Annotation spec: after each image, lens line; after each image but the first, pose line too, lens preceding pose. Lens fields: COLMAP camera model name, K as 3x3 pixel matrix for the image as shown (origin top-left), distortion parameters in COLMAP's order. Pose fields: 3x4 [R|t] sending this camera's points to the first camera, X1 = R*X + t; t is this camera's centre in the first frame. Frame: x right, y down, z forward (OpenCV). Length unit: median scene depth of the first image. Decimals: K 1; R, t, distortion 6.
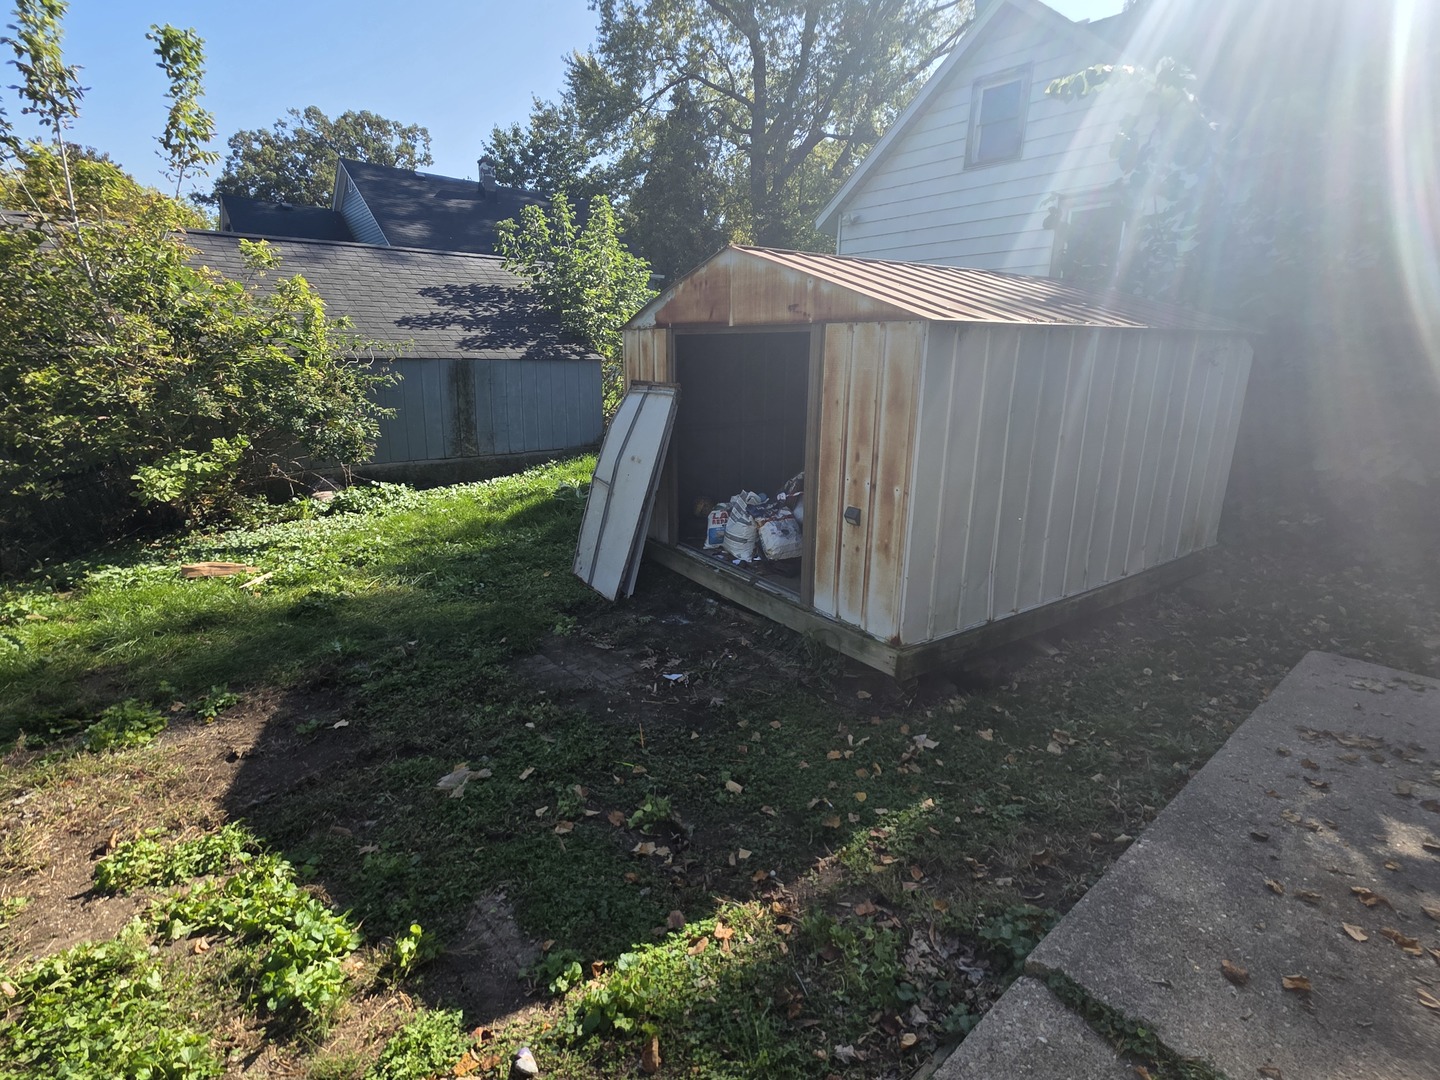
lens RADIAL K [[699.8, 0, 719.6], [0, 699.8, 541.0], [0, 0, 1]] dist [-0.000419, 0.001048]
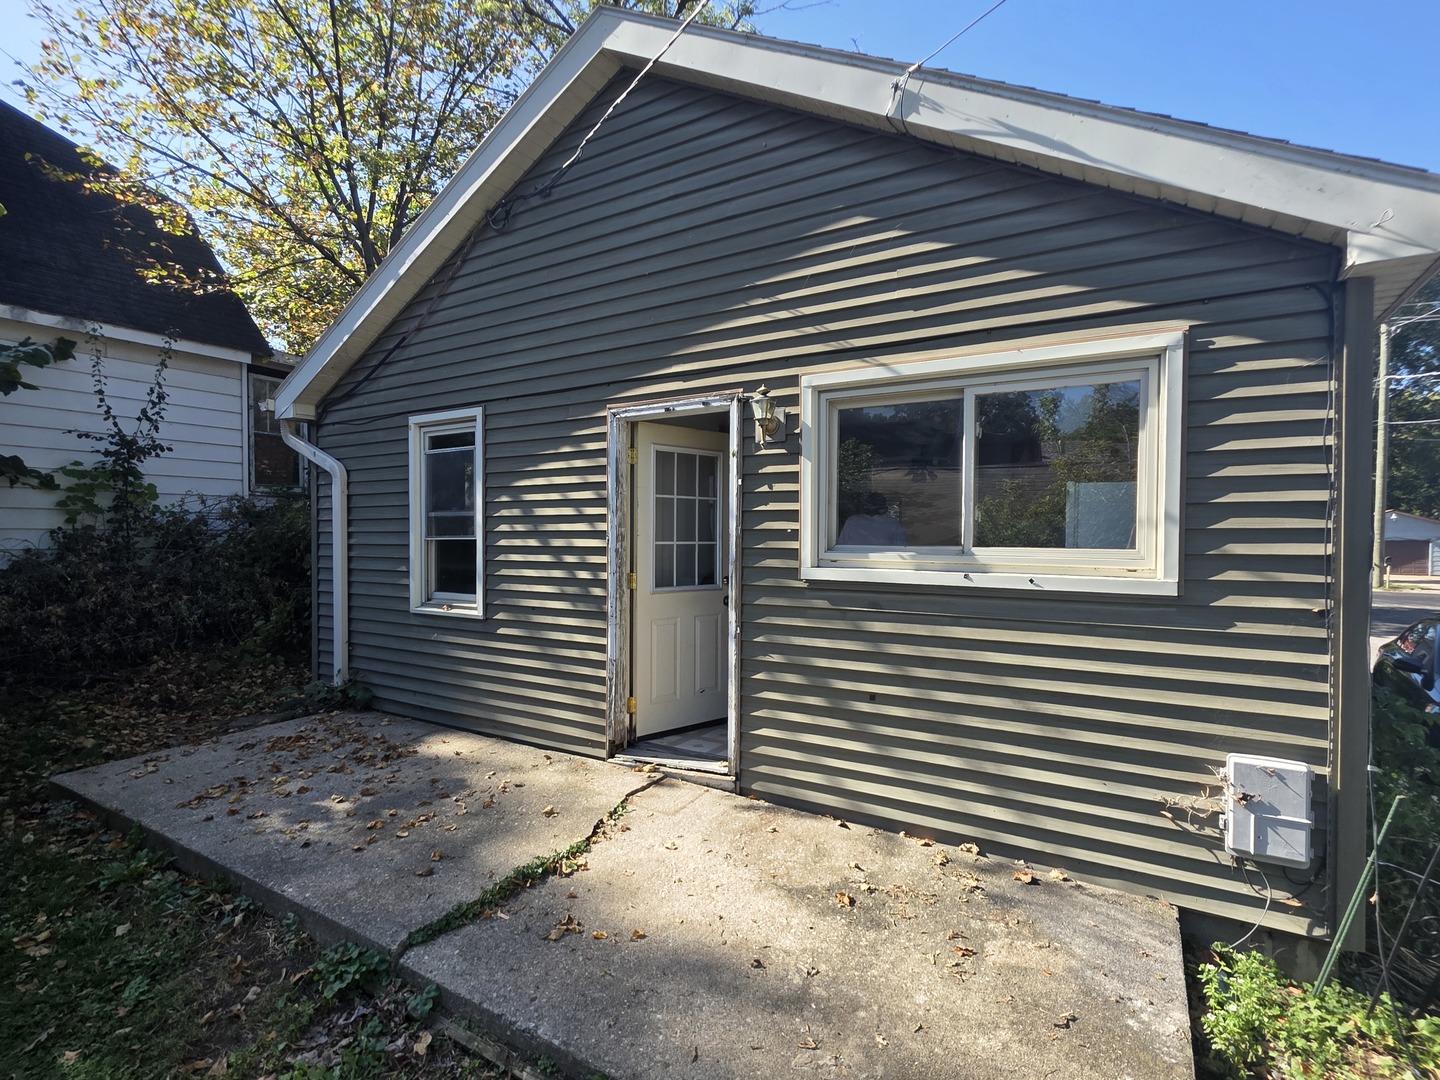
lens RADIAL K [[699.8, 0, 719.9], [0, 699.8, 538.8], [0, 0, 1]] dist [-0.000419, 0.001048]
pose [[-0.305652, -0.032896, 0.951575, -0.771825], [0.234520, 0.966012, 0.108725, -0.119227], [-0.922809, 0.256396, -0.287548, 0.480400]]
